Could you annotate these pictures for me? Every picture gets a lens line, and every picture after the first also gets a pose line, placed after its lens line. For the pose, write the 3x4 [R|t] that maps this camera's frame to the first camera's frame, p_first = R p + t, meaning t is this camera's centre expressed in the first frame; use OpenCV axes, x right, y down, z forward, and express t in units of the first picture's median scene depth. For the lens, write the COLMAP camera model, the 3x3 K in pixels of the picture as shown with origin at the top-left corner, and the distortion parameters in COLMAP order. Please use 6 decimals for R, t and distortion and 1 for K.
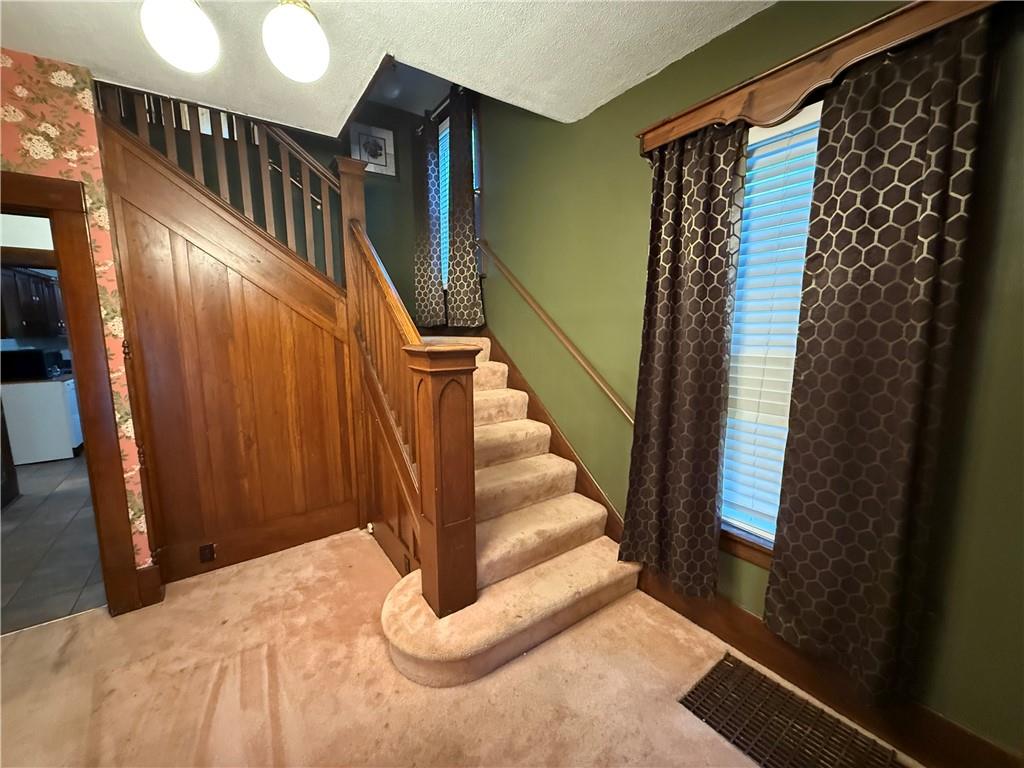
lens RADIAL K [[408.1, 0, 512.0], [0, 408.1, 384.0], [0, 0, 1]] dist [0.000779, 0.000193]
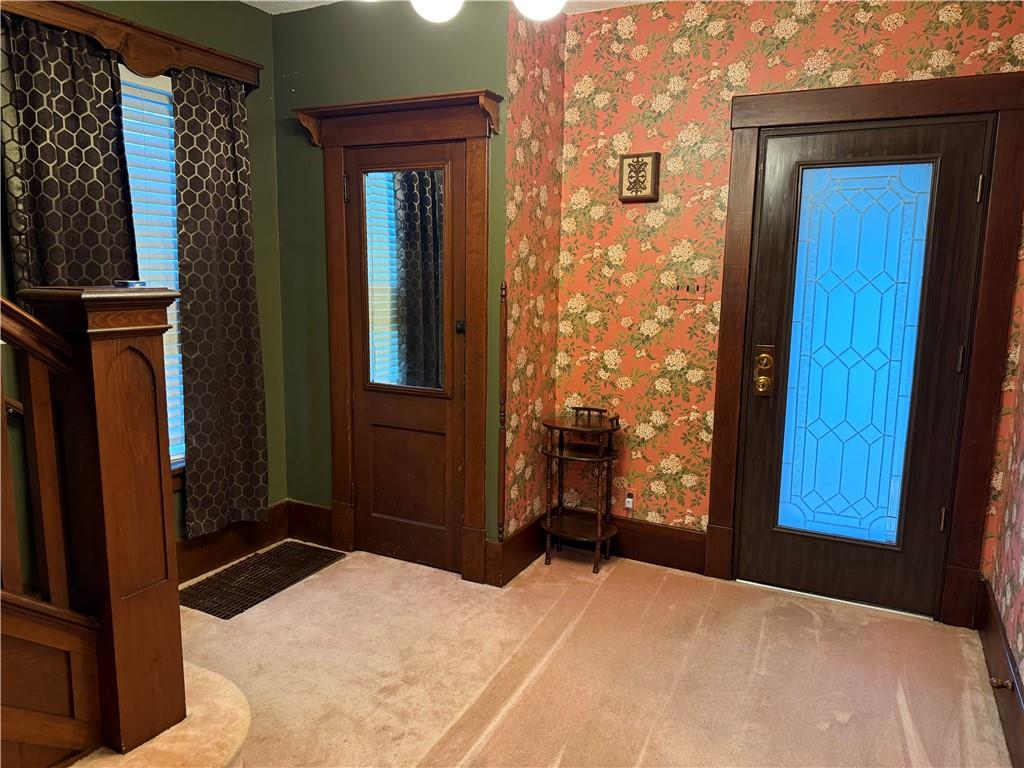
lens RADIAL K [[730.8, 0, 509.2], [0, 730.8, 388.8], [0, 0, 1]] dist [-0.000939, -0.007876]
pose [[-0.465747, -0.150233, 0.872072, -1.621592], [0.110521, 0.967892, 0.225766, -0.163574], [-0.877989, 0.201532, -0.434189, 1.158605]]
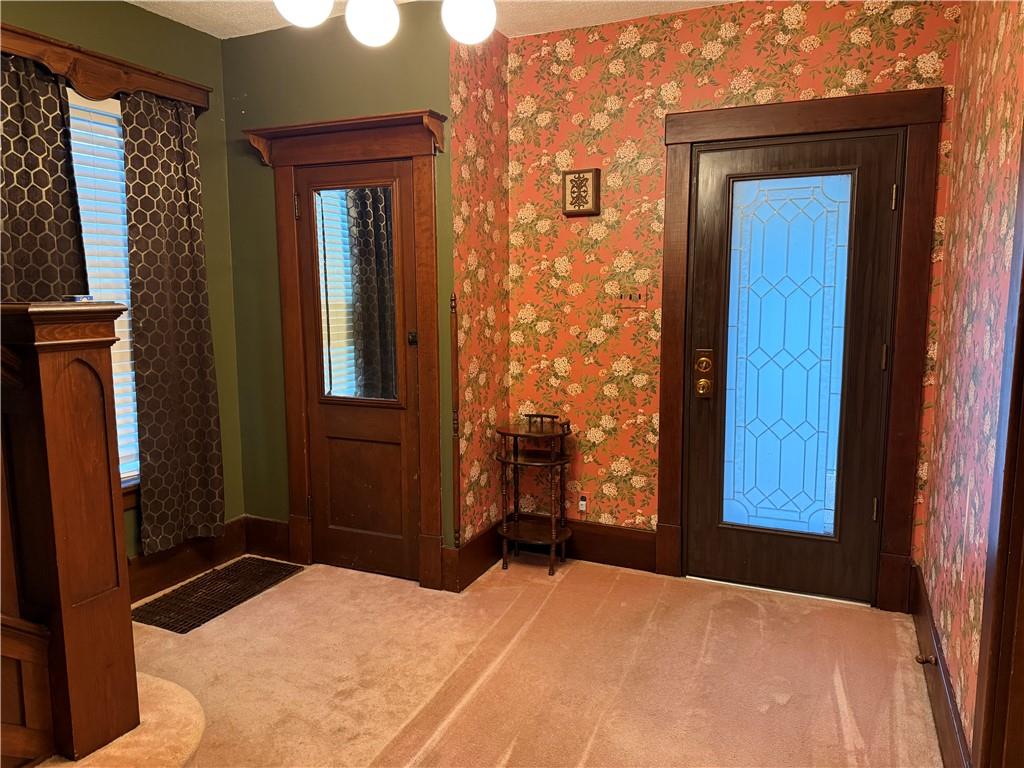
lens RADIAL K [[731.5, 0, 512.0], [0, 731.5, 384.0], [0, 0, 1]] dist [0.008076, -0.016564]
pose [[-0.509878, -0.112143, 0.852906, -1.713568], [0.126303, 0.970963, 0.203171, -0.147439], [-0.850924, 0.211317, -0.480909, 1.150555]]
